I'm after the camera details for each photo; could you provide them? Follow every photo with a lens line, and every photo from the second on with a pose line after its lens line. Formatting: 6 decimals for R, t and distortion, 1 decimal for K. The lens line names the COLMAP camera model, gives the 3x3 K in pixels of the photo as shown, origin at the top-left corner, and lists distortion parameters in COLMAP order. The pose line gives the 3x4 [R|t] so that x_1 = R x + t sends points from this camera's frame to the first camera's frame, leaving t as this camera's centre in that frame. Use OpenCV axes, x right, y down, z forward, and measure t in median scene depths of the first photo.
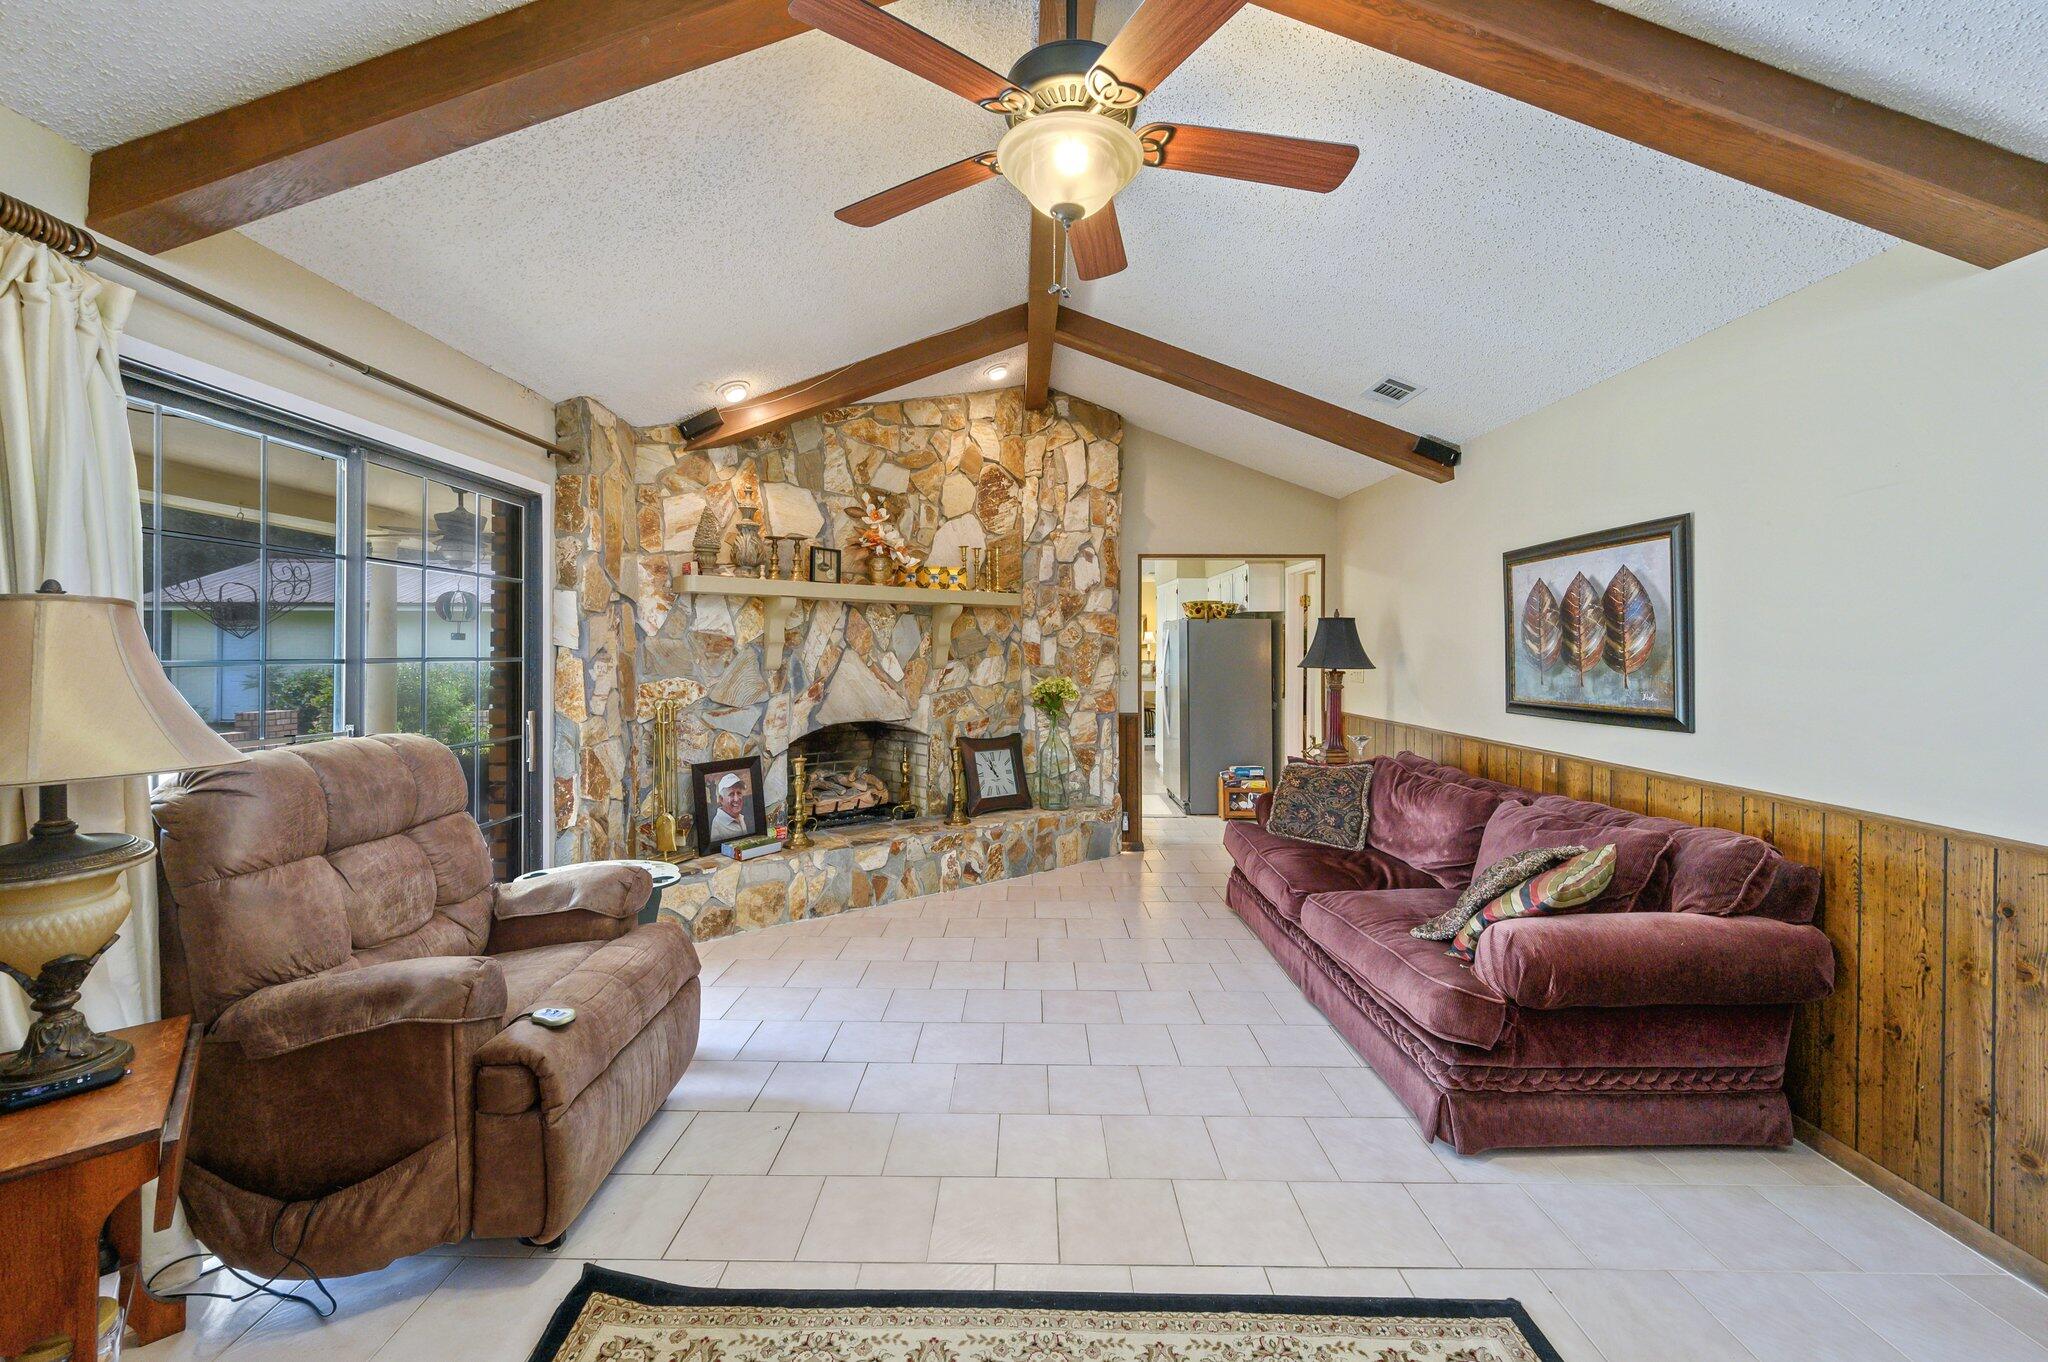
lens RADIAL K [[815.7, 0, 1017.8], [0, 815.7, 645.2], [0, 0, 1]] dist [0.000749, -0.000536]
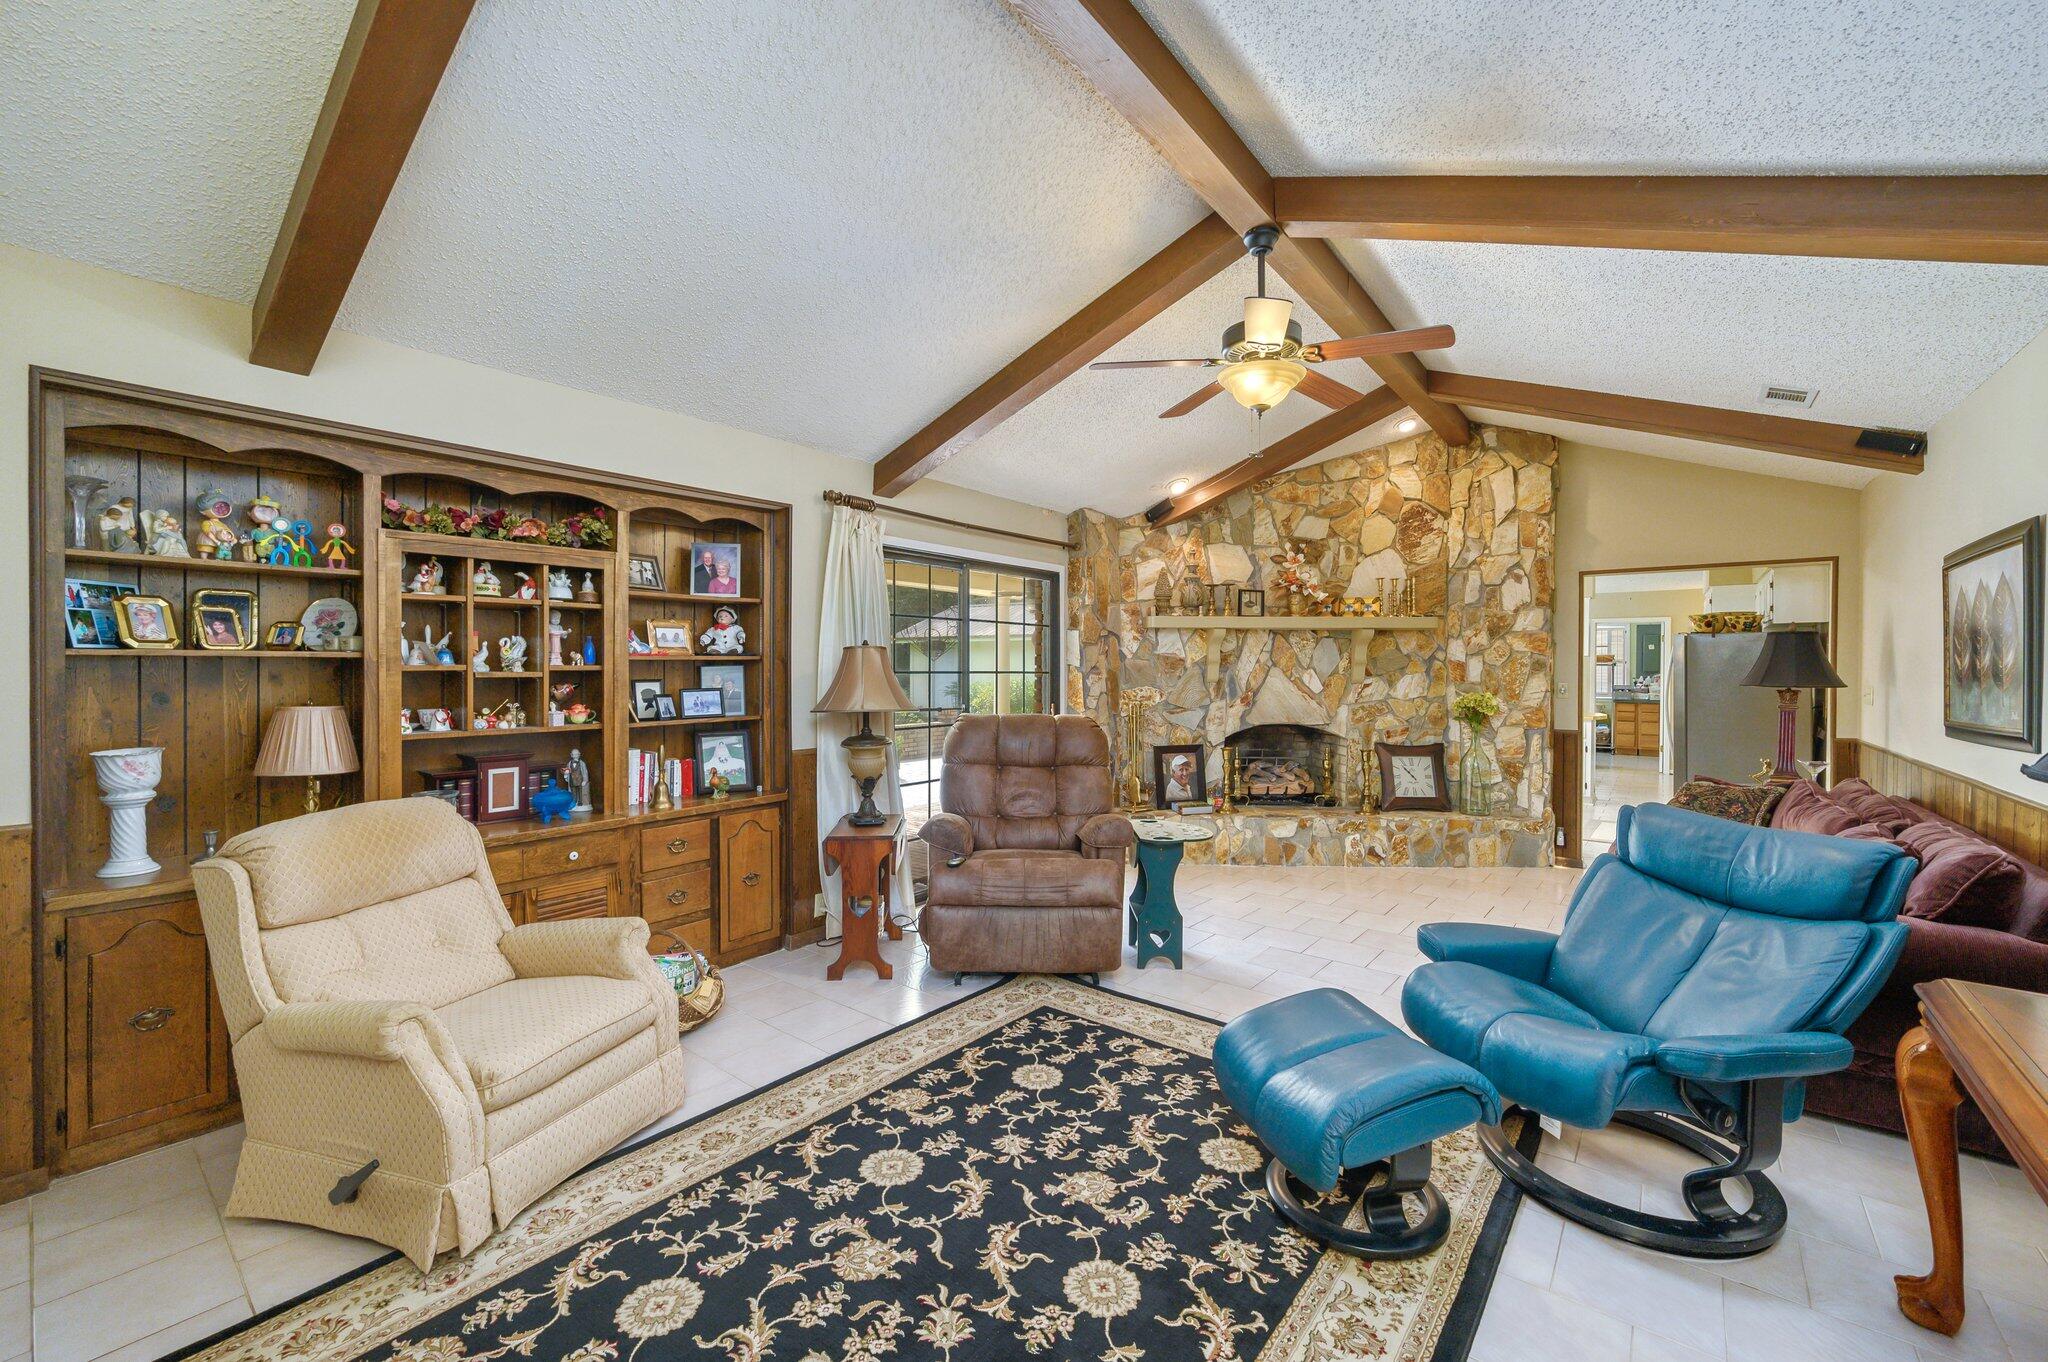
lens RADIAL K [[804.6, 0, 1019.5], [0, 804.6, 678.9], [0, 0, 1]] dist [0.000820, 0.000030]
pose [[0.781916, 0.007408, -0.623340, 0.271425], [0.002896, 0.999875, 0.015516, 0.002867], [0.623377, -0.013937, 0.781797, -0.237512]]
